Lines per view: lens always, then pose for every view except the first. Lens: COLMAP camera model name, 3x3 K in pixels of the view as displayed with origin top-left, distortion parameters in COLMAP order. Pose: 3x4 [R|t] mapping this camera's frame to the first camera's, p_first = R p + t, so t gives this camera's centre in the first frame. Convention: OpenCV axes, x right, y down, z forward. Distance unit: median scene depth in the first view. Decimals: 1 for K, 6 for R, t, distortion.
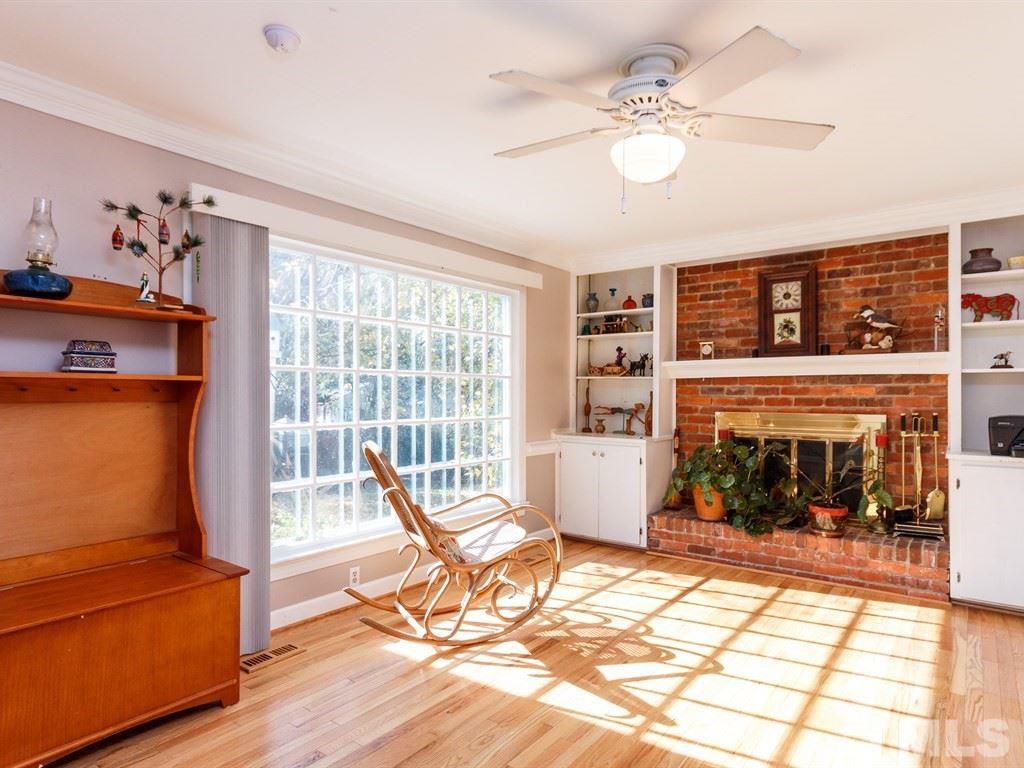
lens RADIAL K [[601.7, 0, 515.4], [0, 601.7, 385.4], [0, 0, 1]] dist [0.022348, 0.000281]
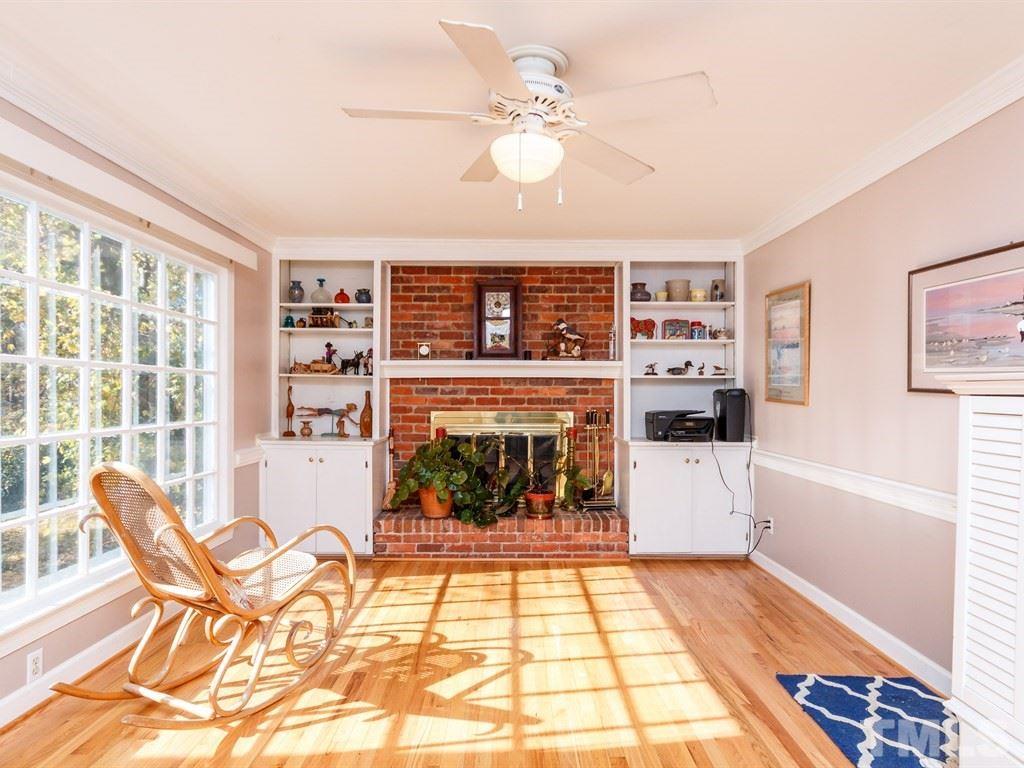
lens RADIAL K [[601.7, 0, 508.9], [0, 601.7, 389.1], [0, 0, 1]] dist [0.022348, 0.000281]
pose [[0.808335, 0.006607, 0.588685, -0.193218], [-0.011395, 0.999925, 0.004424, 0.000053], [-0.588612, -0.010284, 0.808350, 0.111729]]
